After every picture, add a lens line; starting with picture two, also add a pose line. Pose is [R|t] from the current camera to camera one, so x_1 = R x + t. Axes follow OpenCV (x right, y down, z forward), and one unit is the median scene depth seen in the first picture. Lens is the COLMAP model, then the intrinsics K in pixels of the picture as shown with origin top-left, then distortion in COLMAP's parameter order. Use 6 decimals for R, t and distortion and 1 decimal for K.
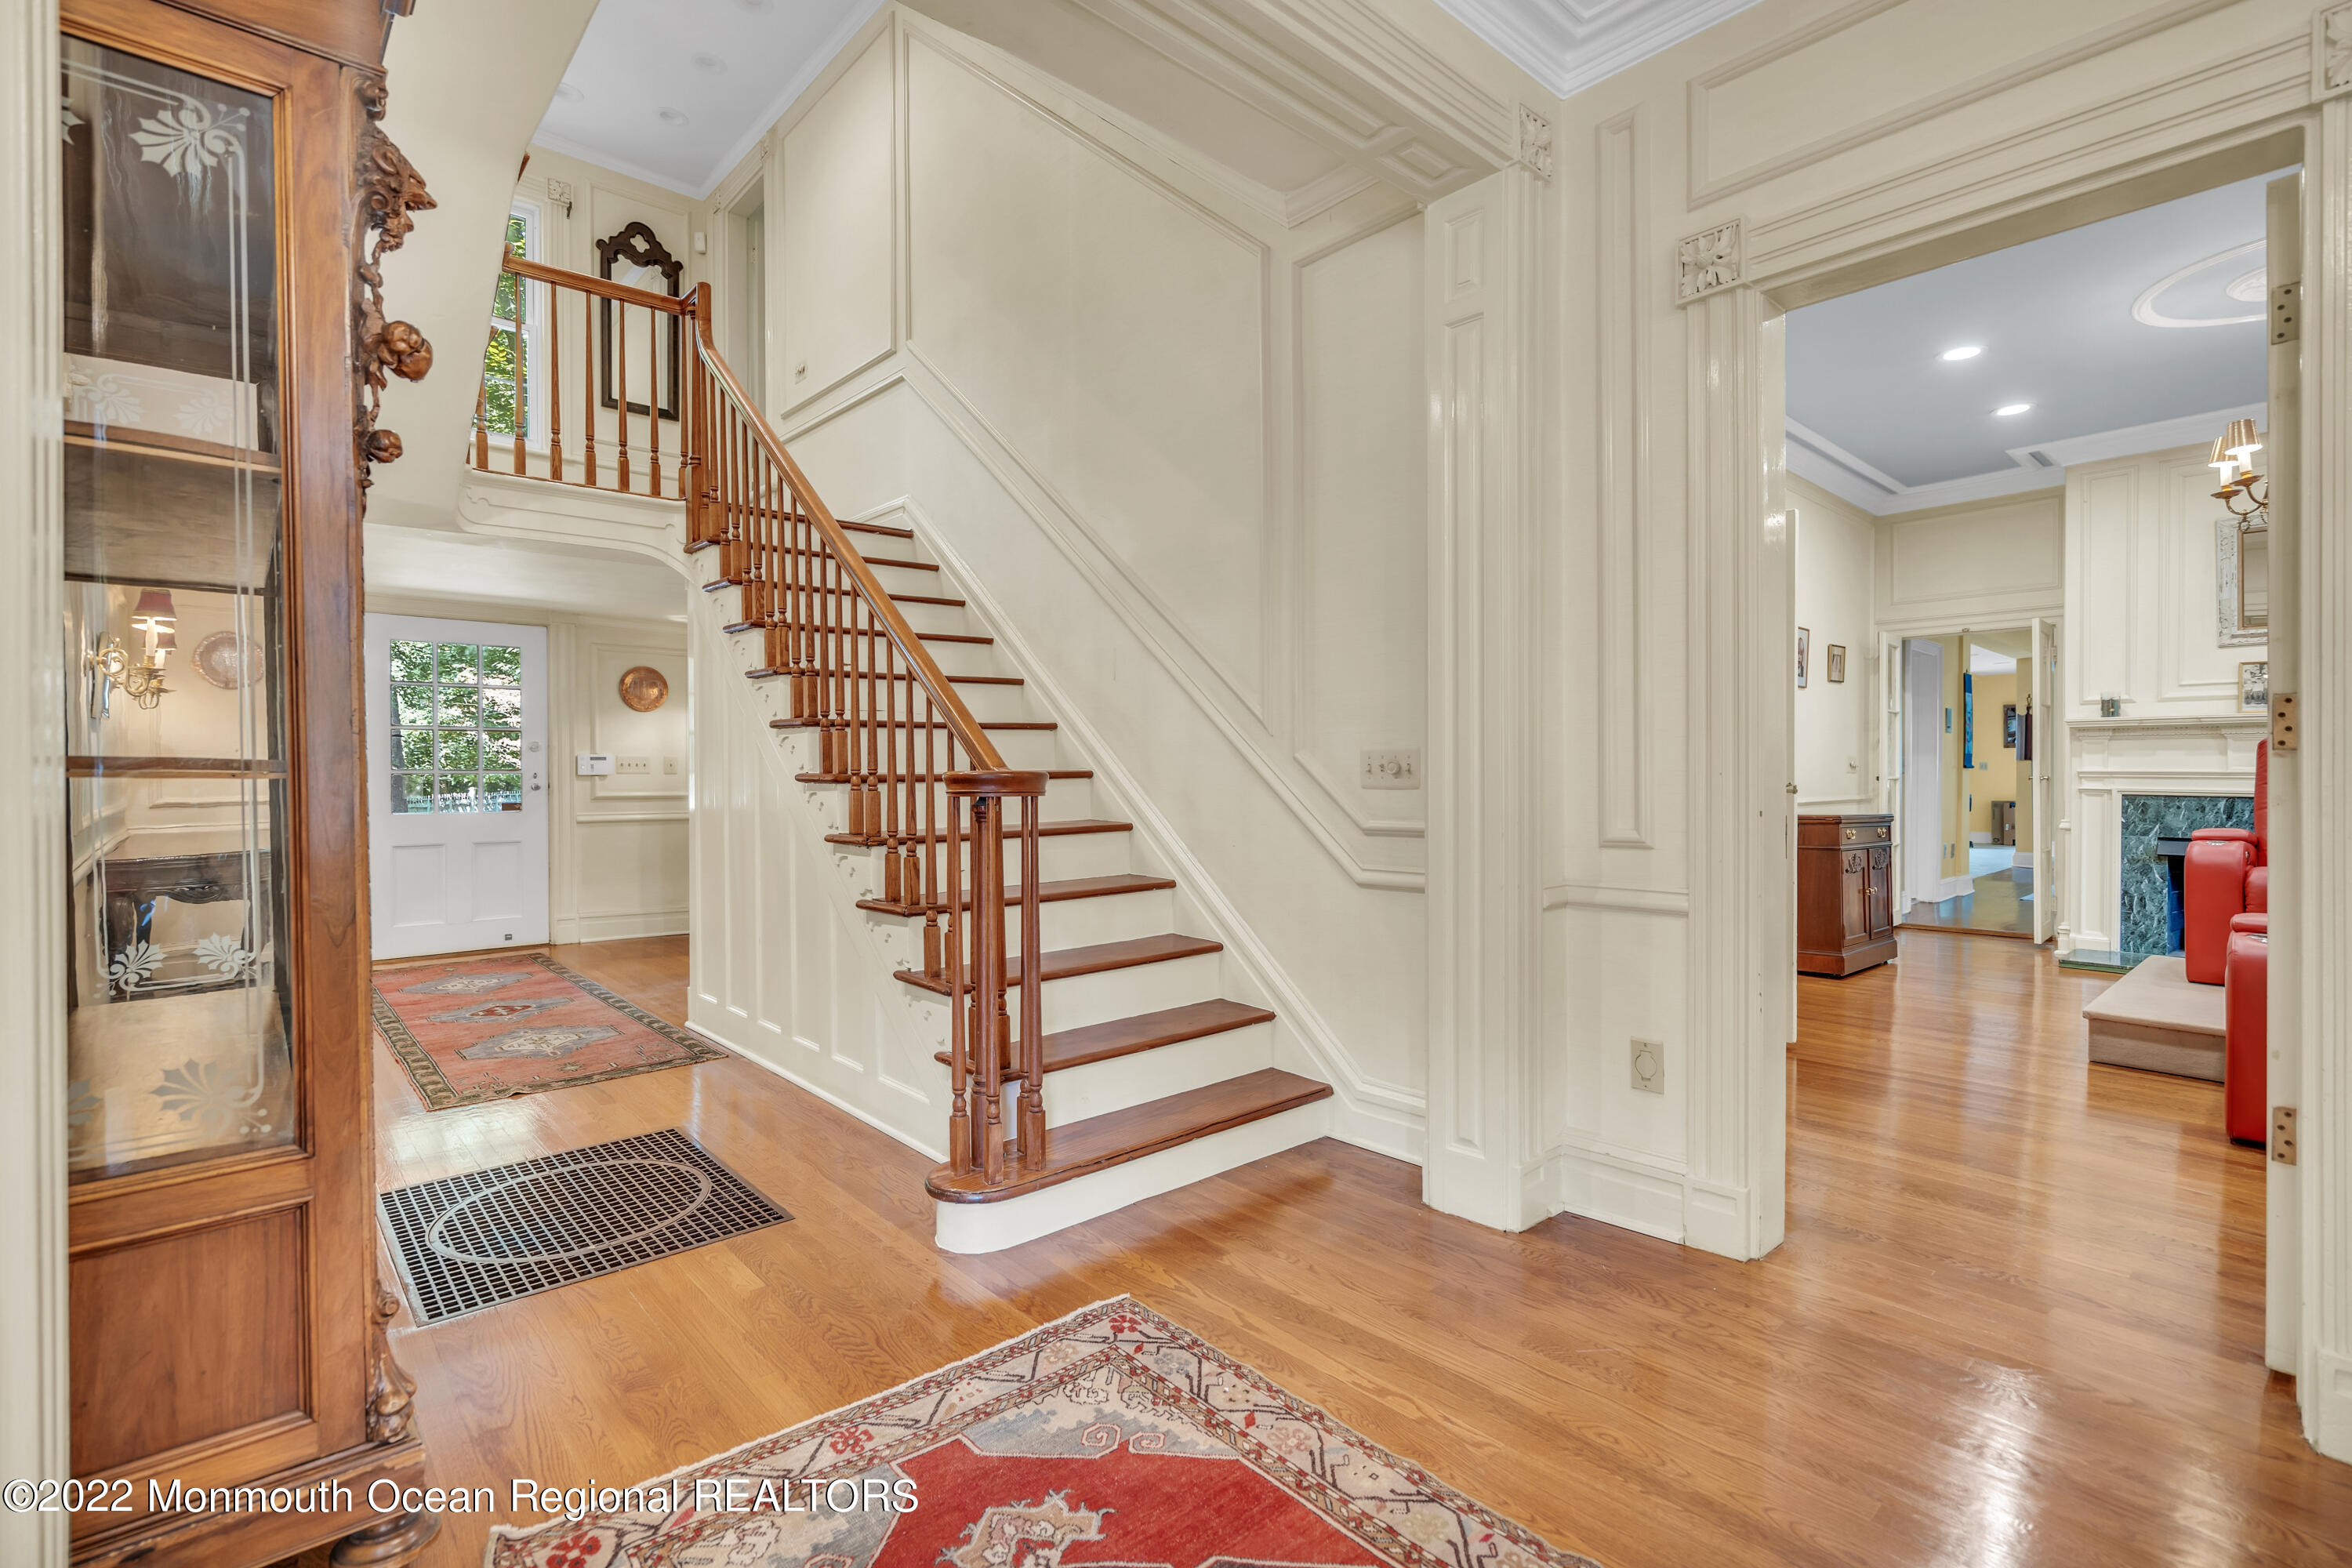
lens RADIAL K [[1071.8, 0, 1181.3], [0, 1071.8, 778.8], [0, 0, 1]] dist [-0.004123, 0.000948]
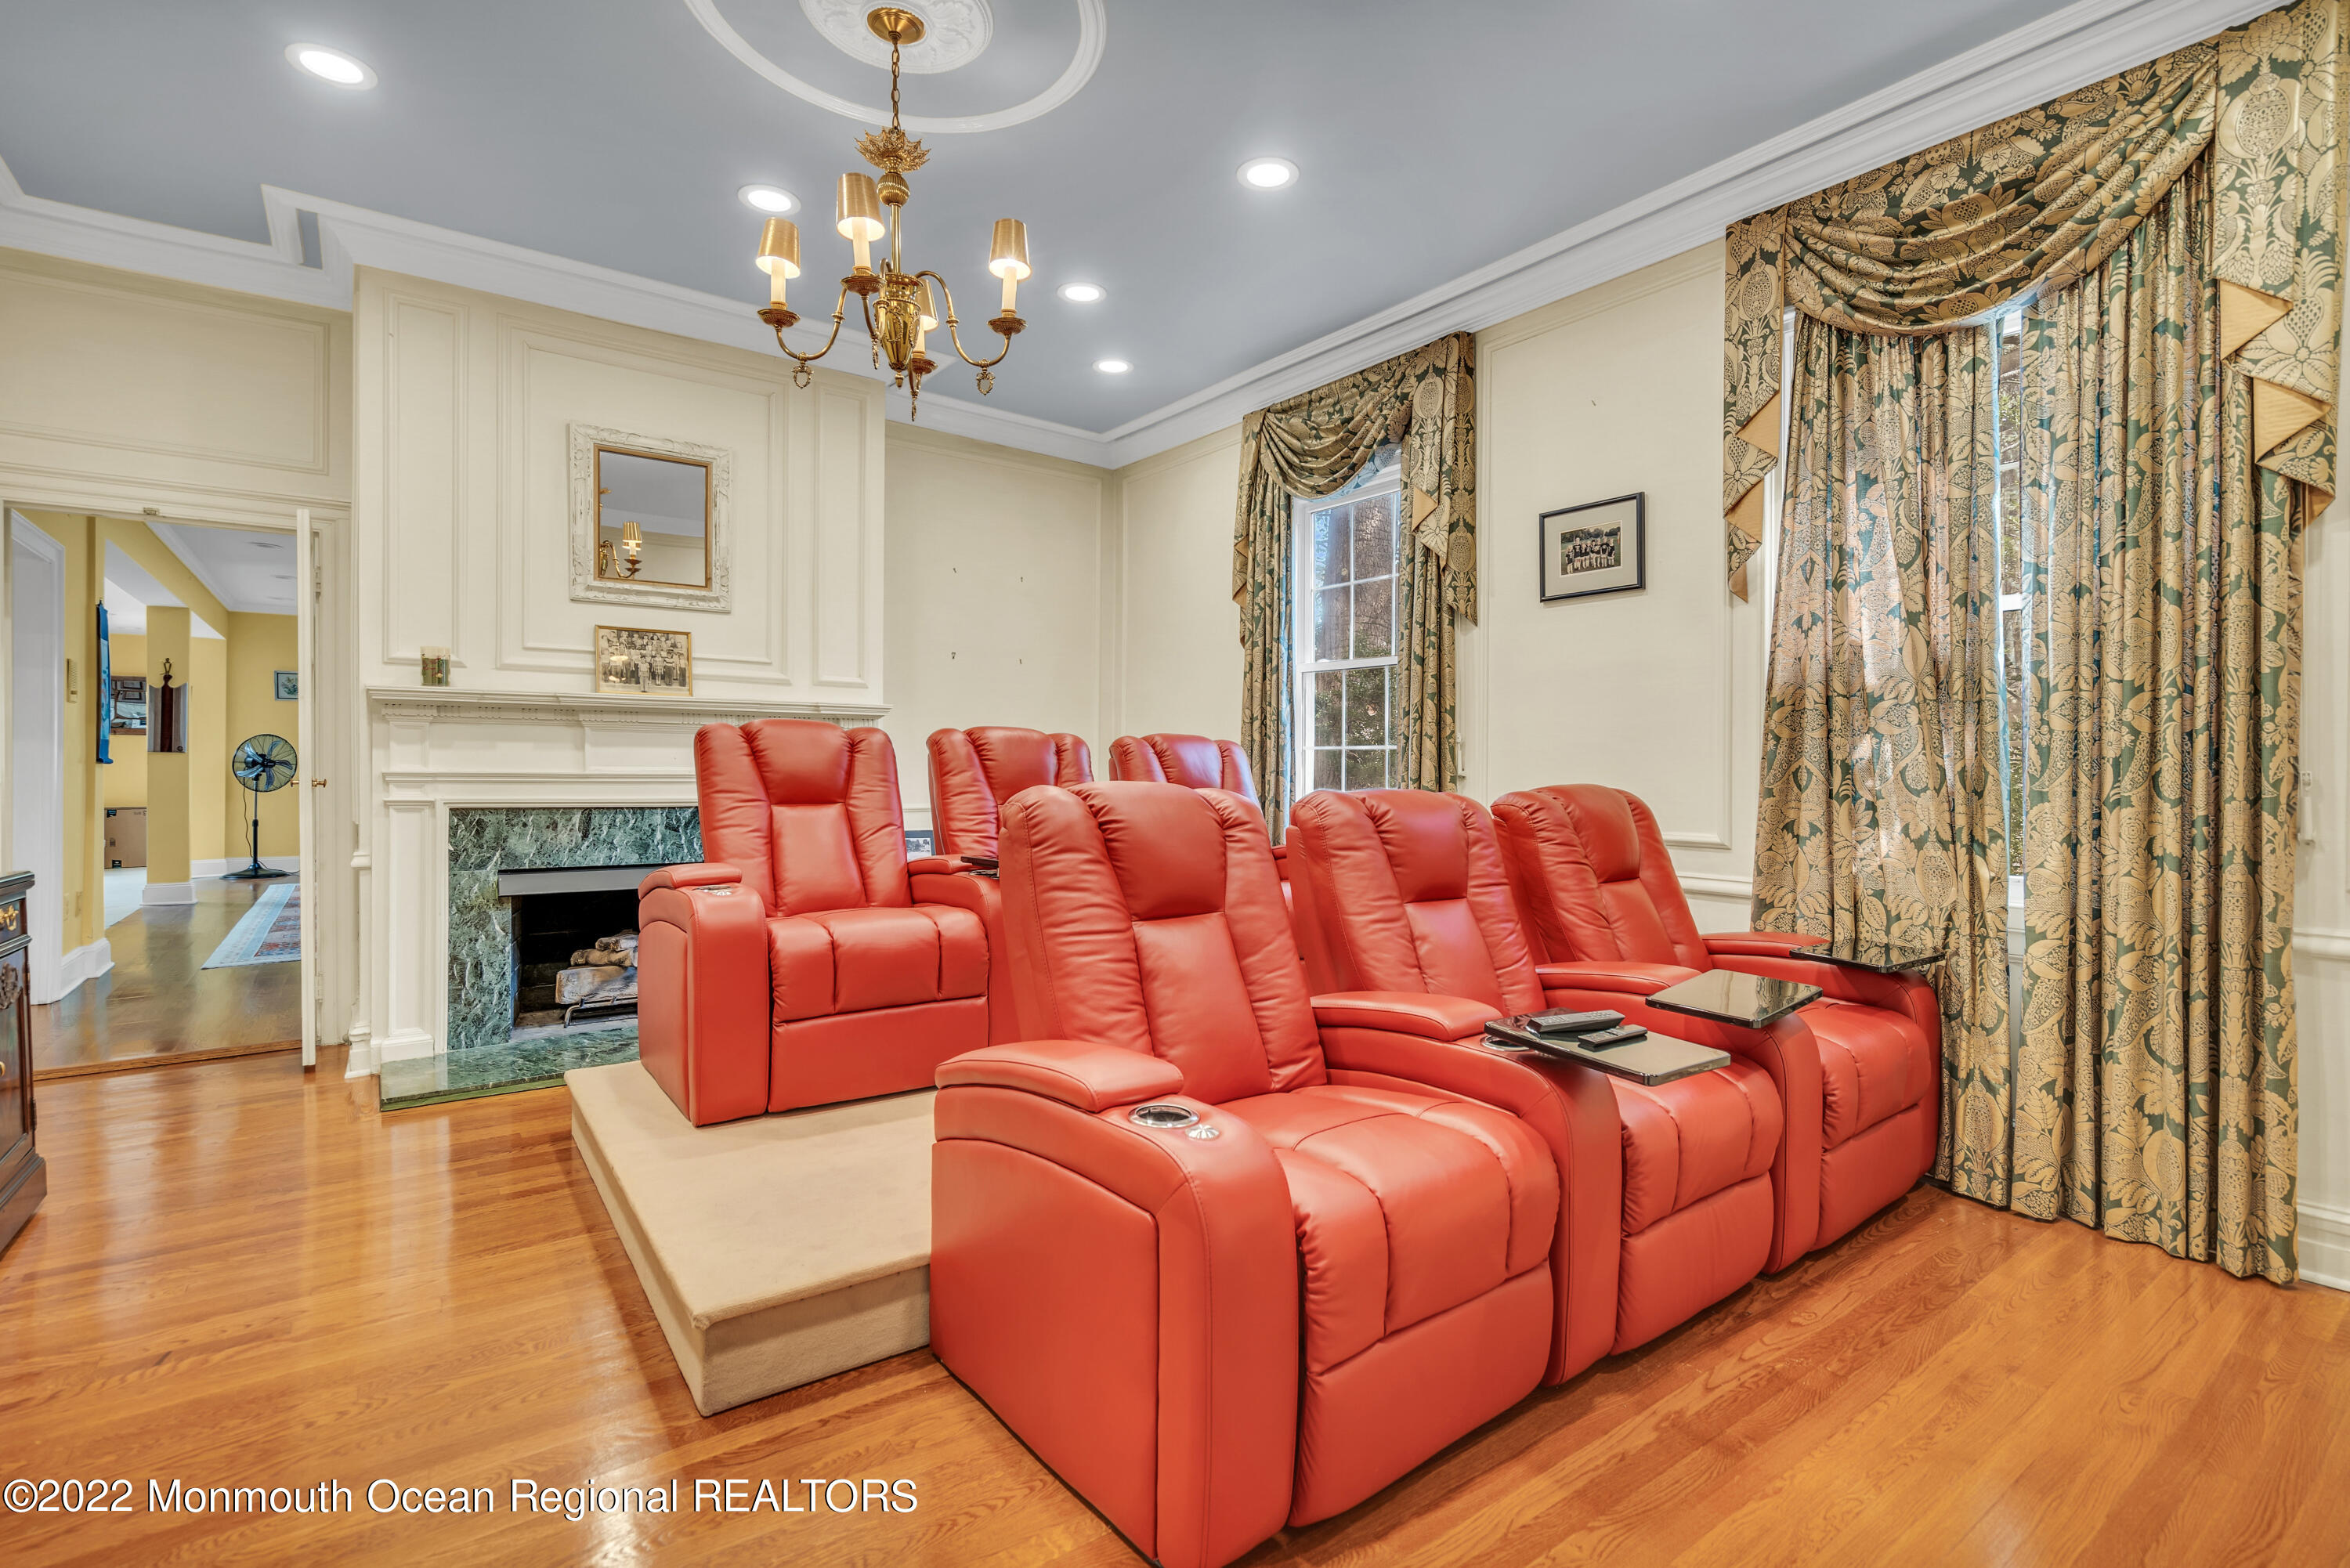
lens RADIAL K [[1070.8, 0, 1198.5], [0, 1070.8, 776.4], [0, 0, 1]] dist [-0.004123, 0.000948]
pose [[0.077782, -0.004527, 0.996960, 0.273688], [0.002798, 0.999987, 0.004323, -0.005992], [-0.996966, 0.002454, 0.077794, 0.501473]]
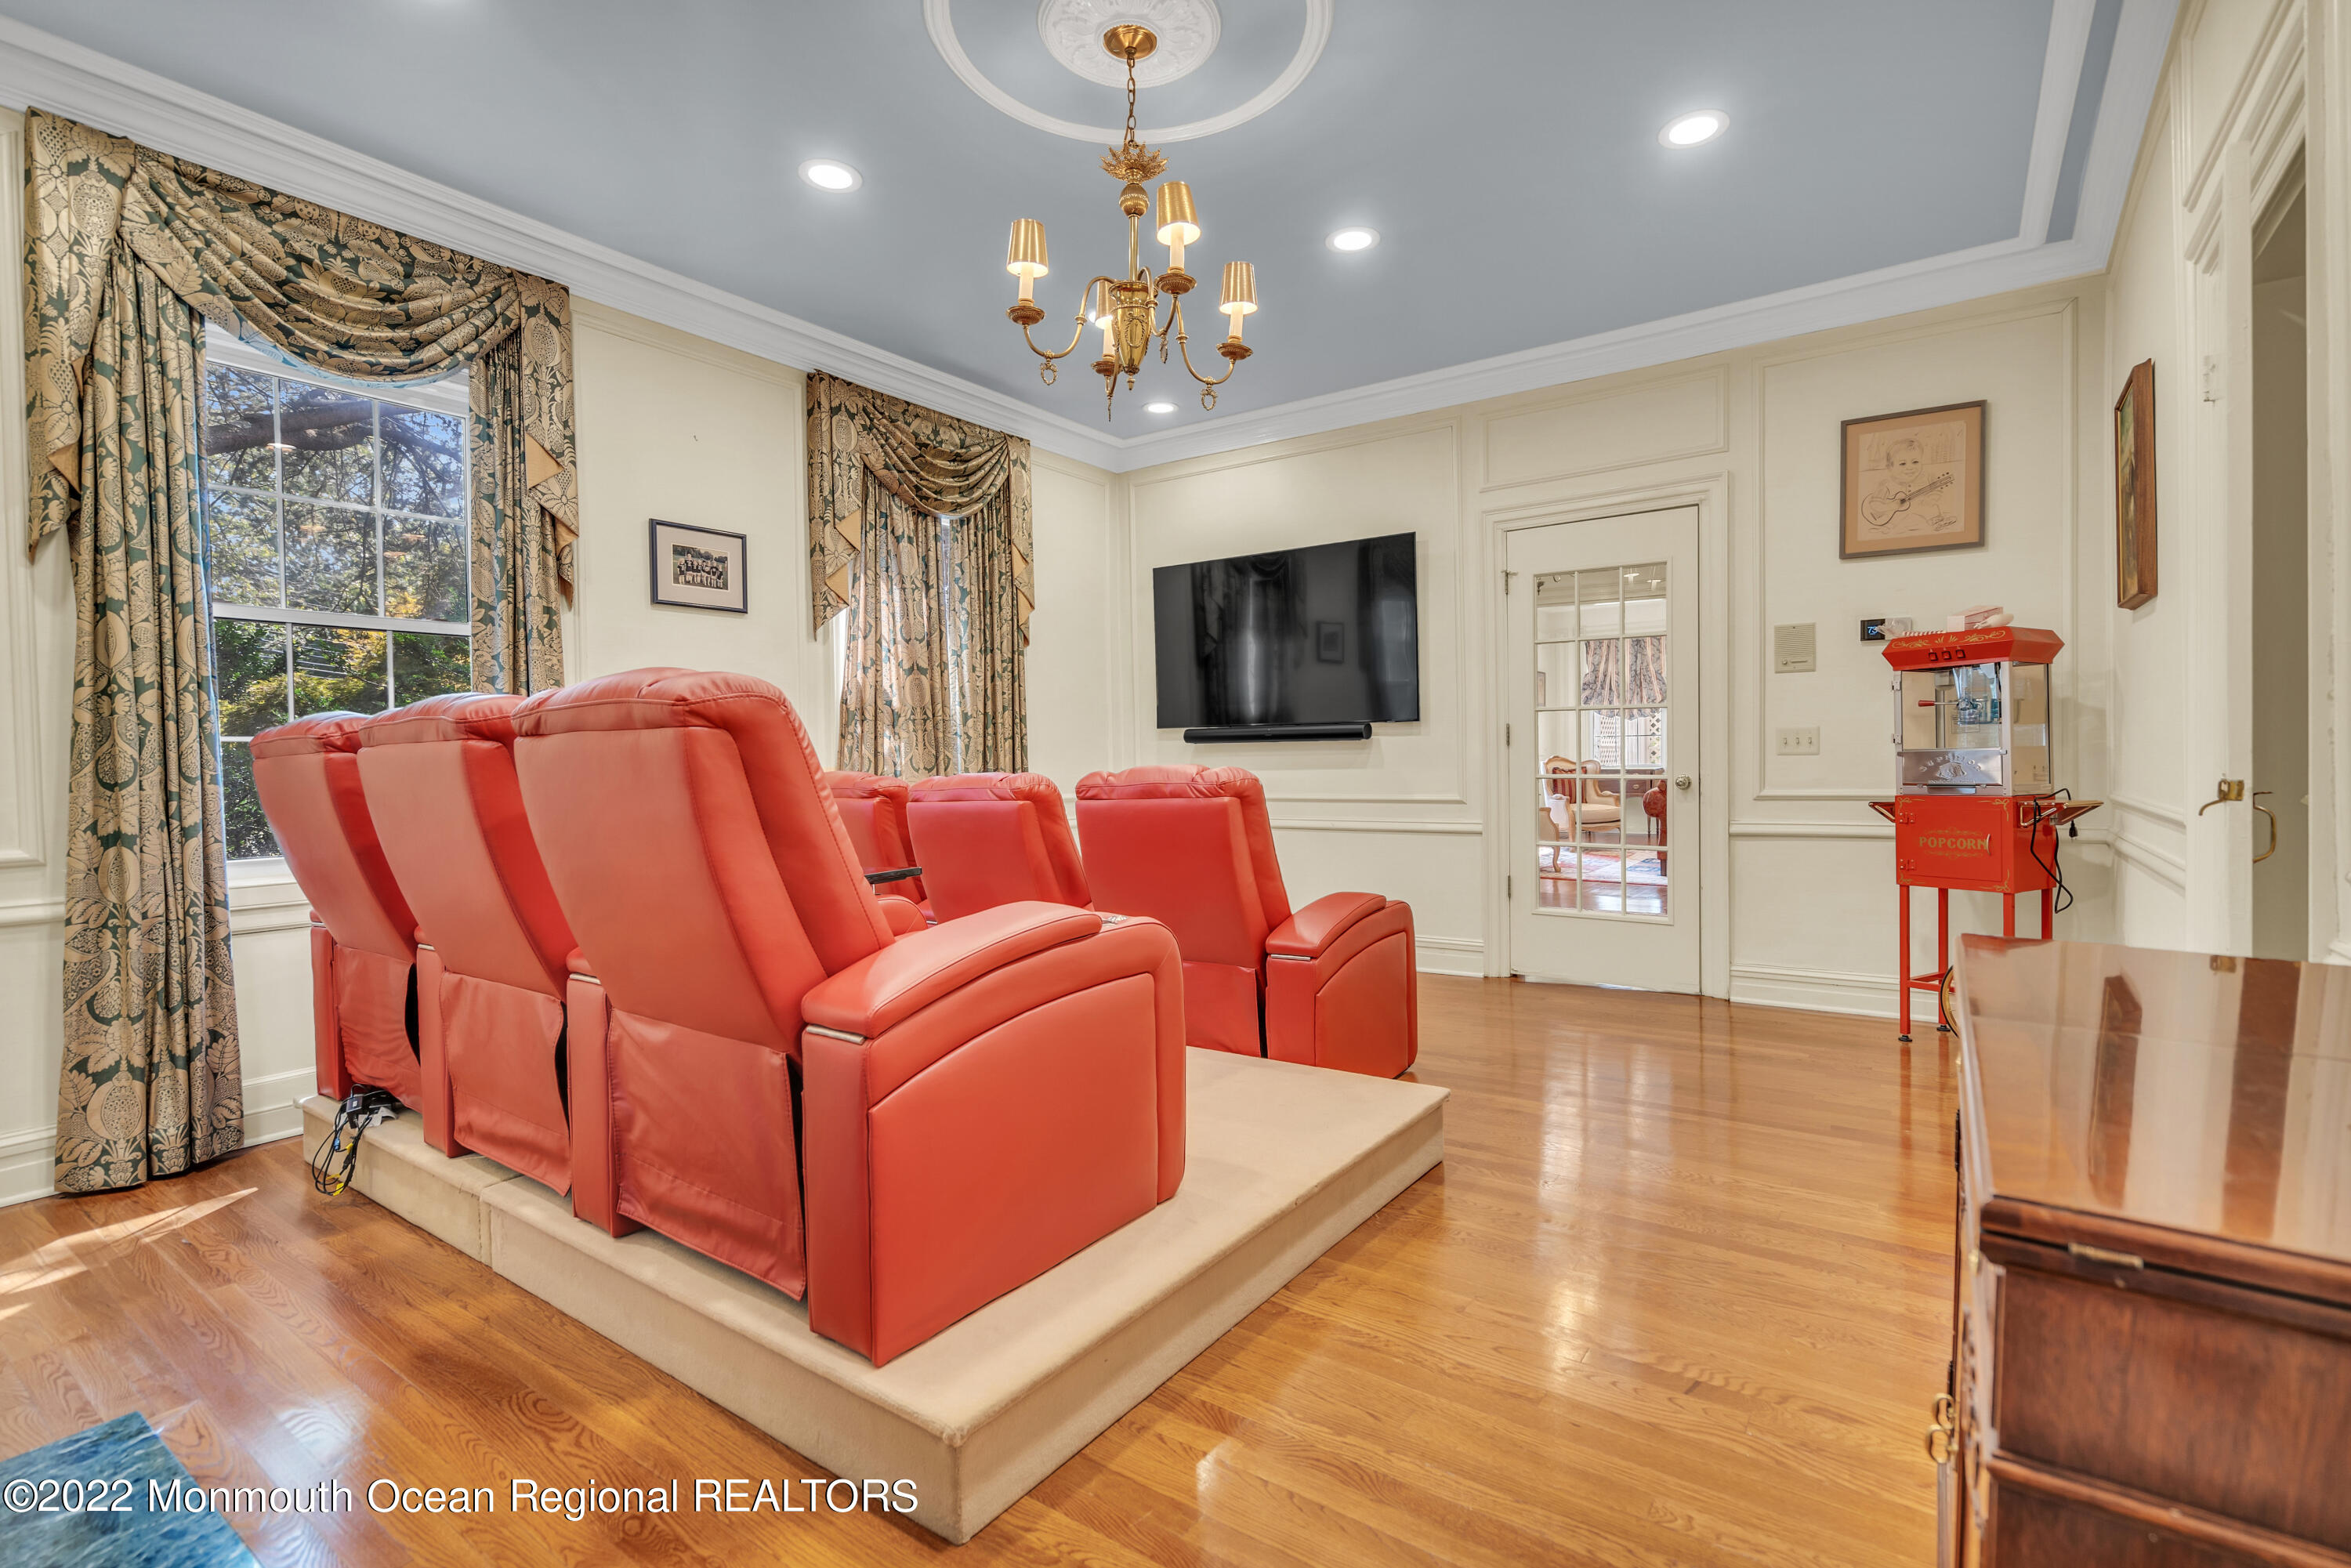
lens RADIAL K [[1071.3, 0, 1187.8], [0, 1071.3, 780.5], [0, 0, 1]] dist [-0.004123, 0.000948]
pose [[-0.975831, 0.020527, -0.217558, 0.960449], [0.012944, 0.999260, 0.036224, -0.019563], [0.218141, 0.032532, -0.975375, 1.339169]]
